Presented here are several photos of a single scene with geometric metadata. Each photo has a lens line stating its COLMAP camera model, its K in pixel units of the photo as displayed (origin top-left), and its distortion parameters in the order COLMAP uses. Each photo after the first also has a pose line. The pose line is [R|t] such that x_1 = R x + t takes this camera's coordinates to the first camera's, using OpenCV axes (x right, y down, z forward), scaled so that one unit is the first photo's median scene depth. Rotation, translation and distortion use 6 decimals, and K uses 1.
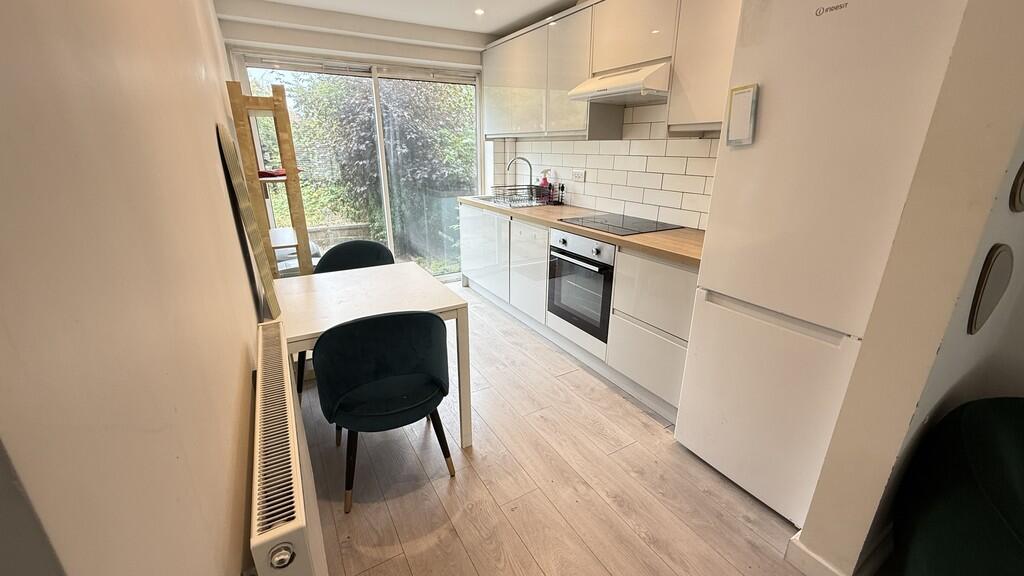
lens RADIAL K [[407.1, 0, 511.8], [0, 407.1, 290.1], [0, 0, 1]] dist [0.000757, 0.000073]
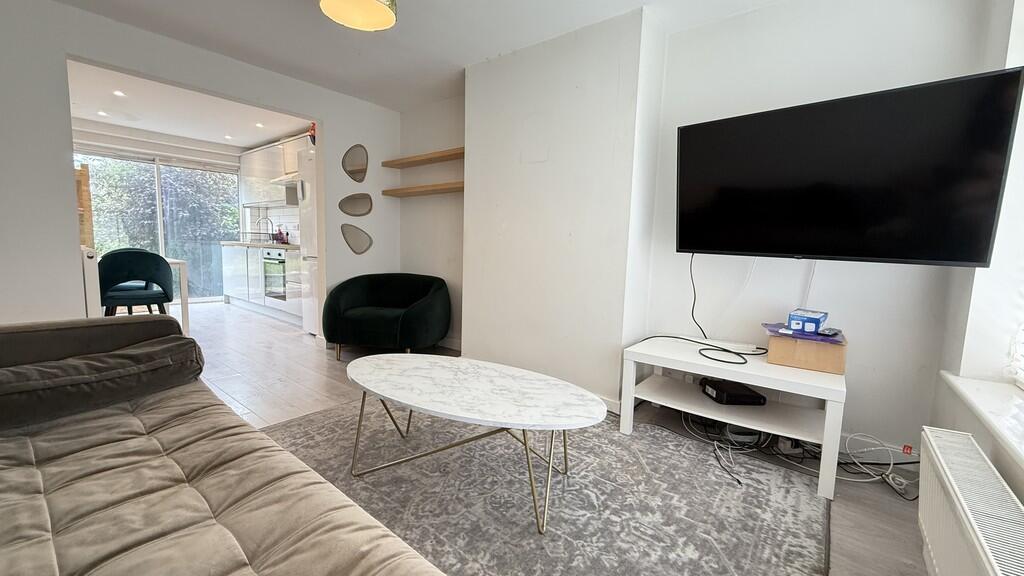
lens RADIAL K [[407.1, 0, 511.0], [0, 407.1, 287.8], [0, 0, 1]] dist [0.000757, 0.000073]
pose [[0.936241, -0.013265, 0.351109, 0.342201], [0.092116, 0.973600, -0.208848, 0.352385], [-0.339069, 0.227875, 0.912746, -0.703581]]
